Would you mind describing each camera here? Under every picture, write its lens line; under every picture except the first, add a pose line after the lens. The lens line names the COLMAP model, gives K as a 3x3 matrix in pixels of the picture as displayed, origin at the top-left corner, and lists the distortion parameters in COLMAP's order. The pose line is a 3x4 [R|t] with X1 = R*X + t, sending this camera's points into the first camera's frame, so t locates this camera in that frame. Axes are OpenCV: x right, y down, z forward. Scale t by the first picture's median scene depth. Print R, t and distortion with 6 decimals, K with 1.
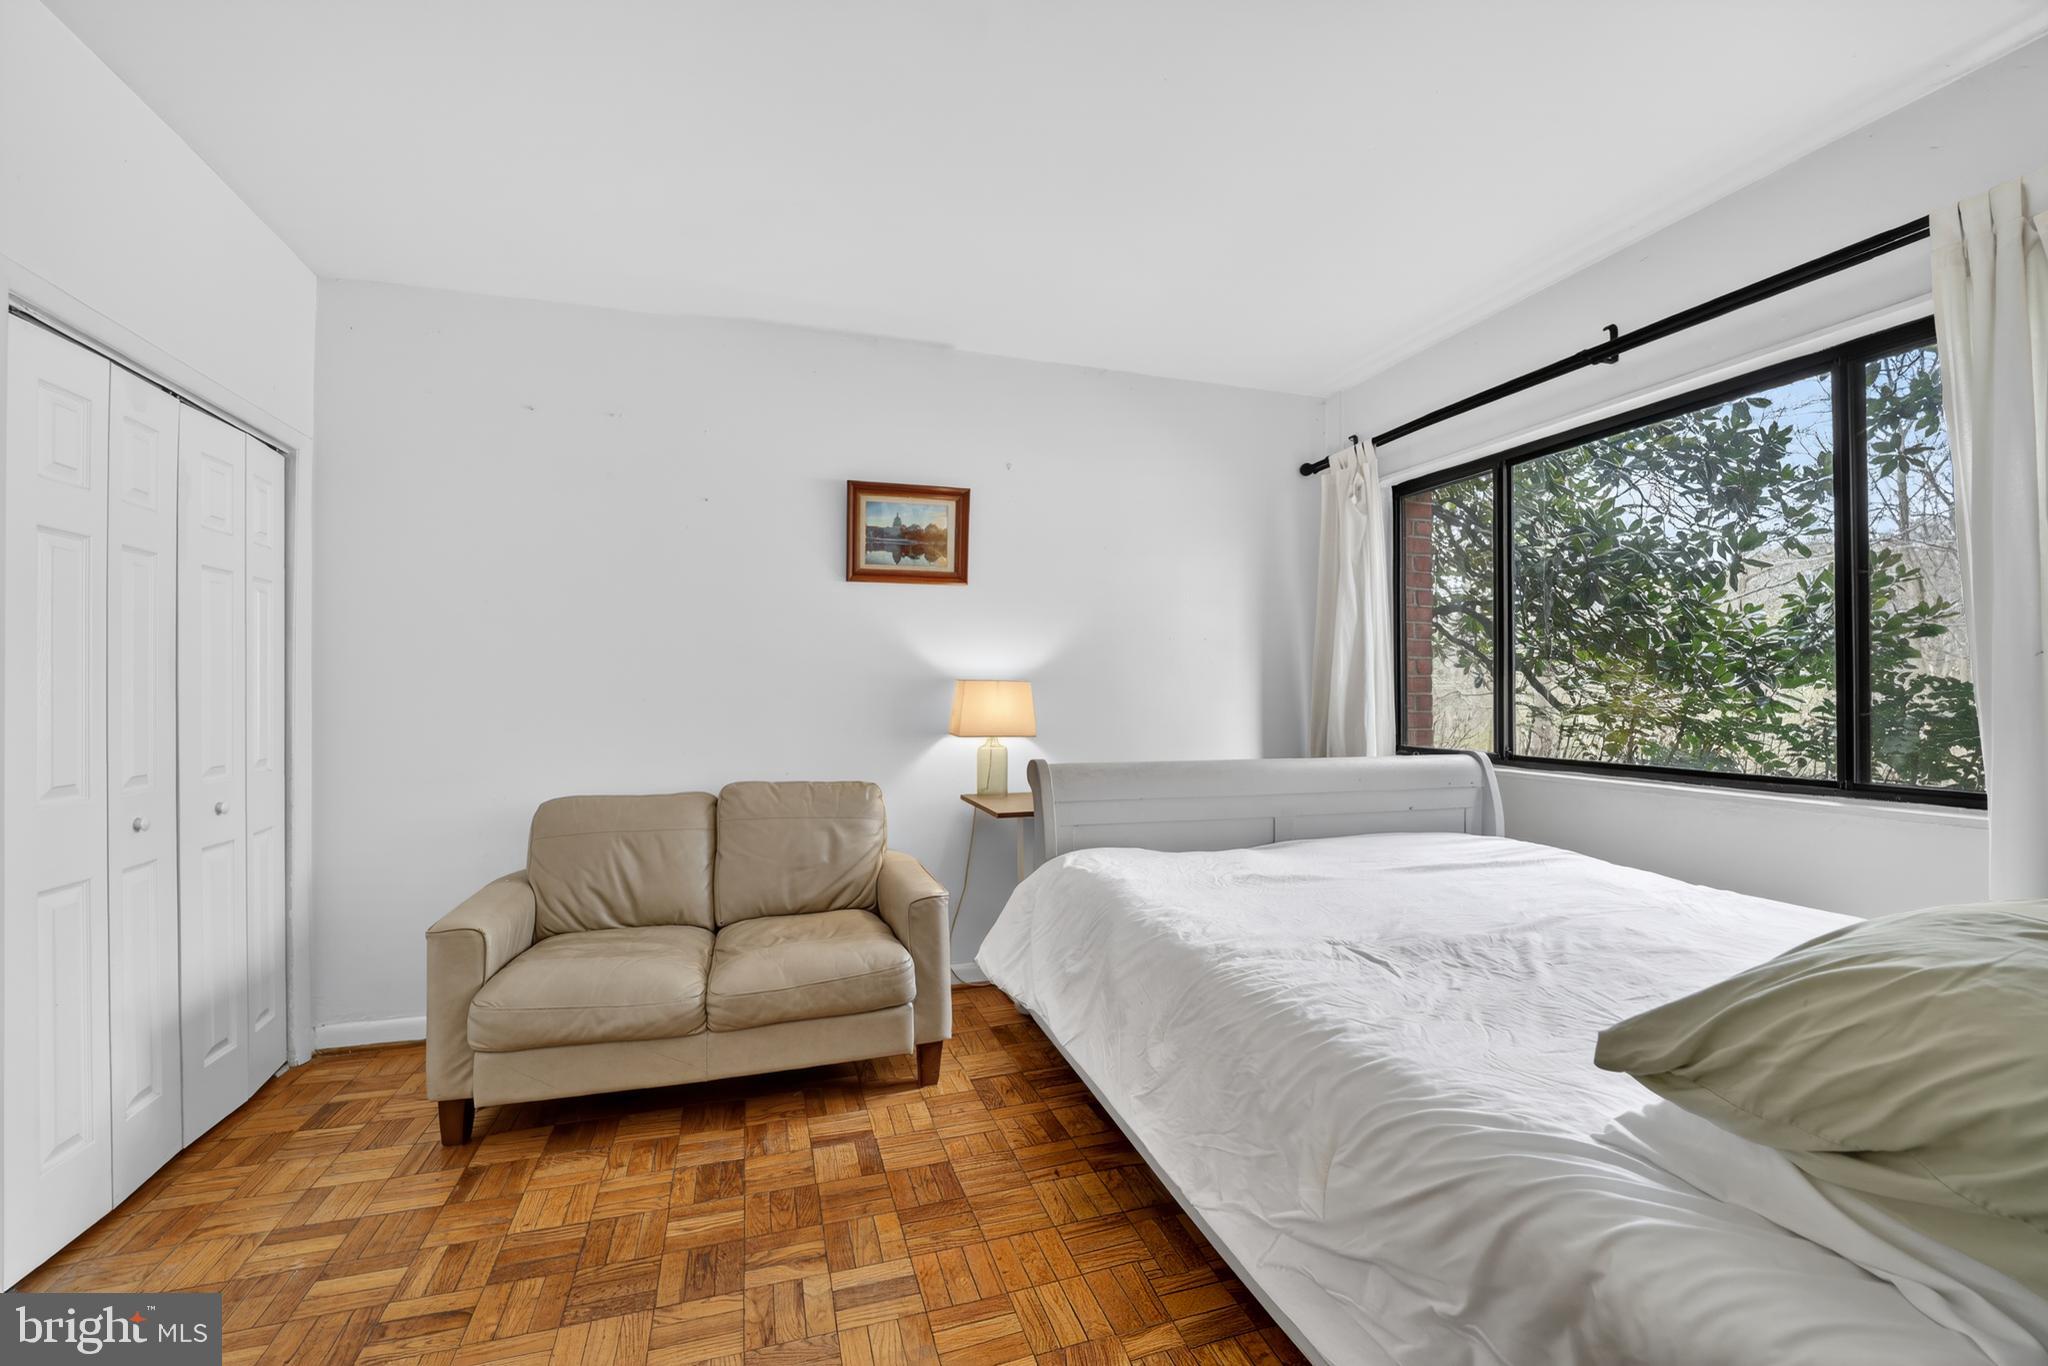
lens RADIAL K [[837.1, 0, 1022.5], [0, 837.1, 696.8], [0, 0, 1]] dist [-0.021484, -0.000518]
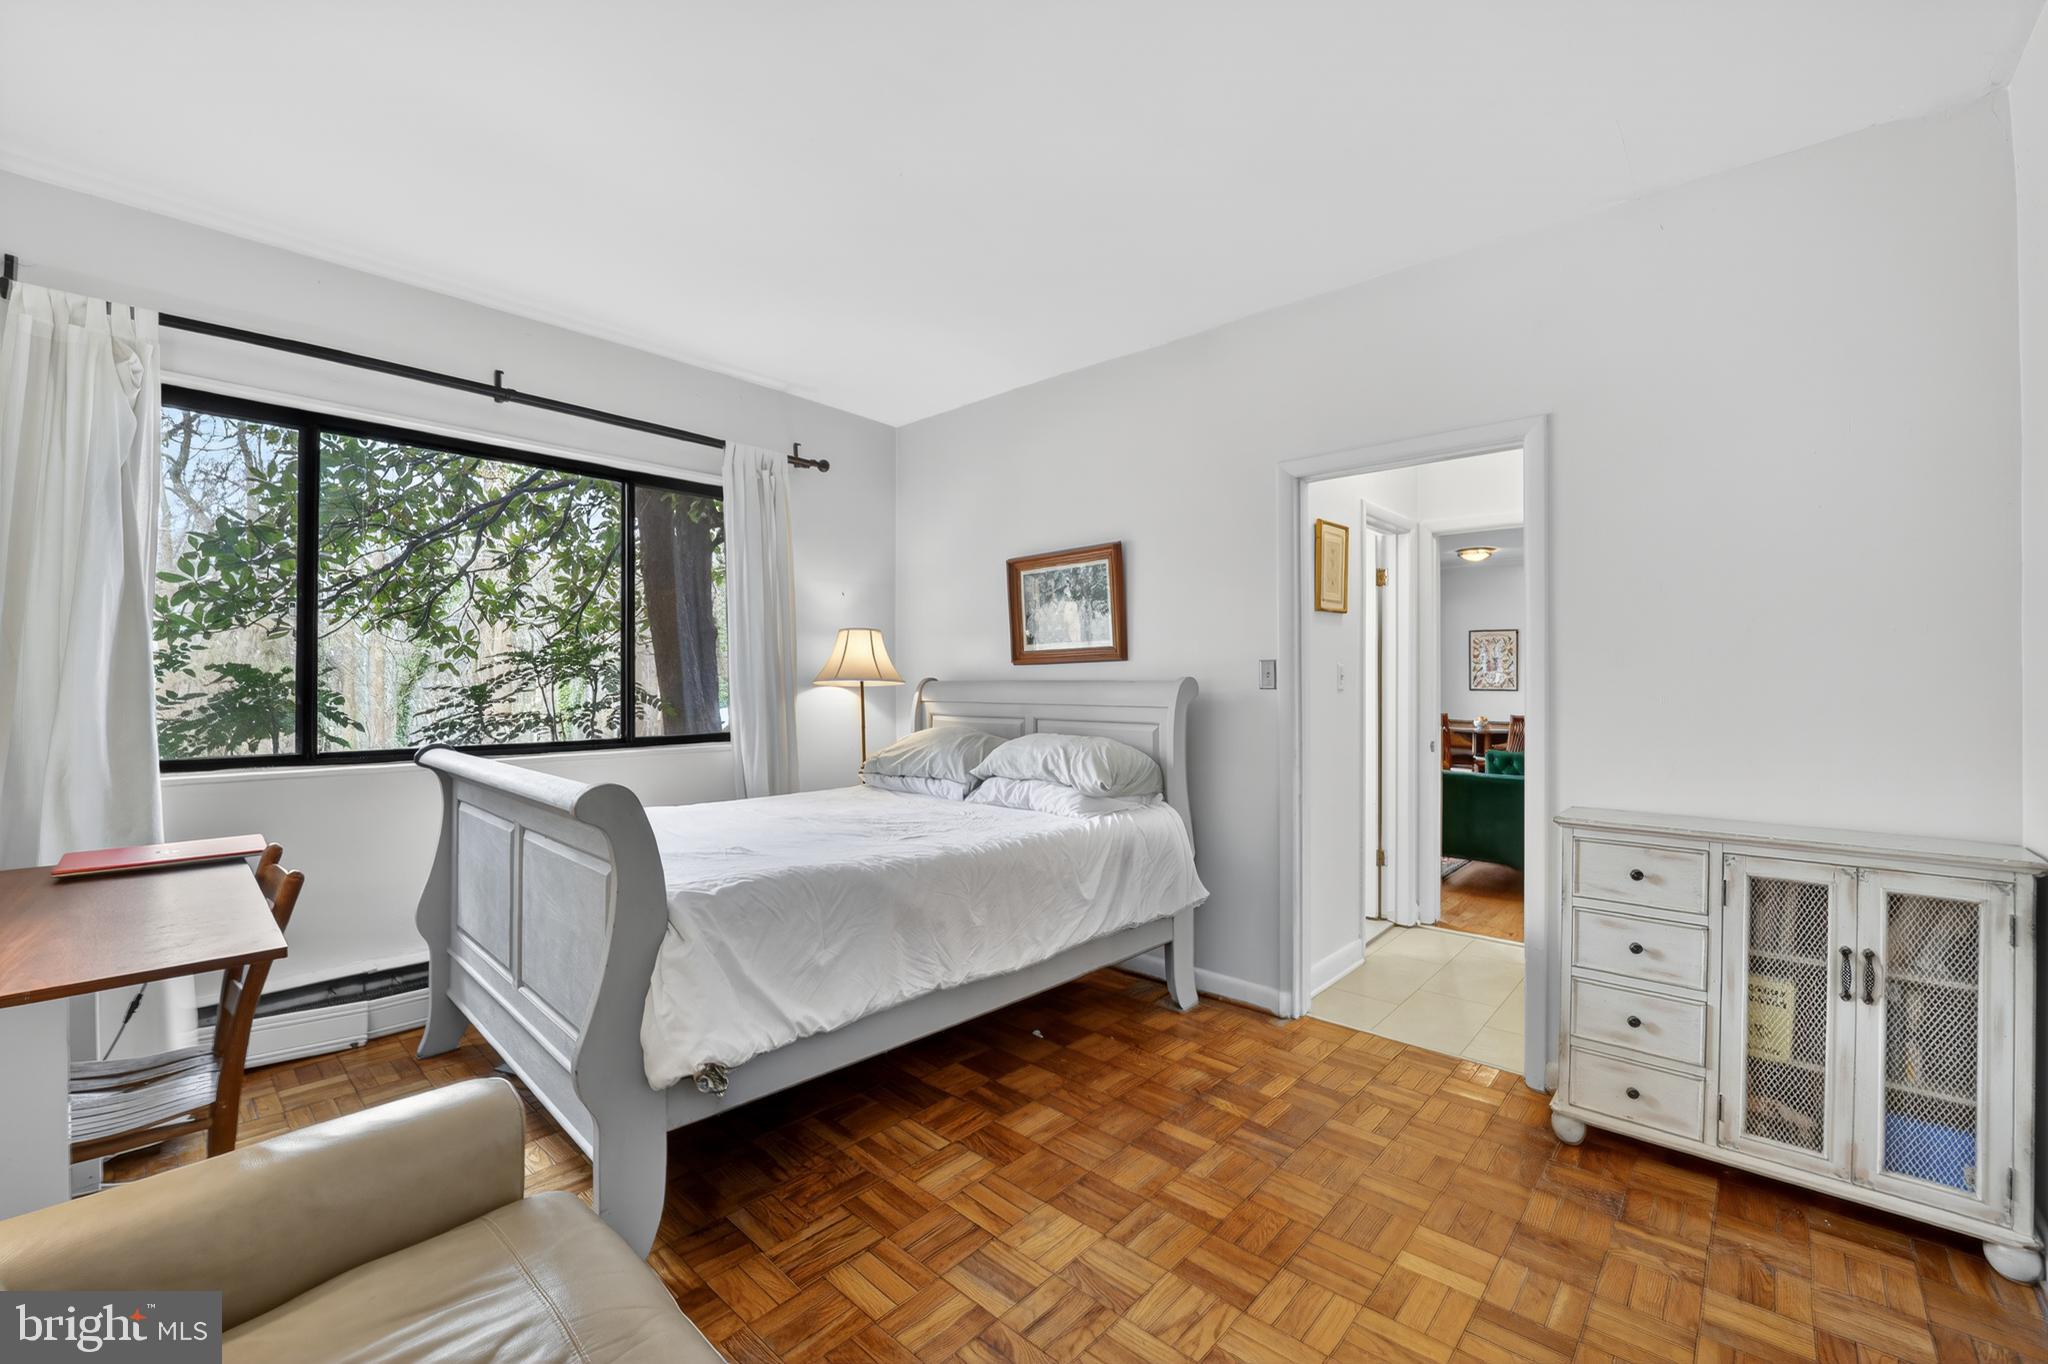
lens RADIAL K [[837.1, 0, 1022.5], [0, 837.1, 695.8], [0, 0, 1]] dist [-0.021484, -0.000518]
pose [[-0.482518, -0.016860, 0.875724, -1.058078], [-0.004607, 0.999850, 0.016711, -0.019841], [-0.875874, 0.004029, -0.482523, 1.434670]]
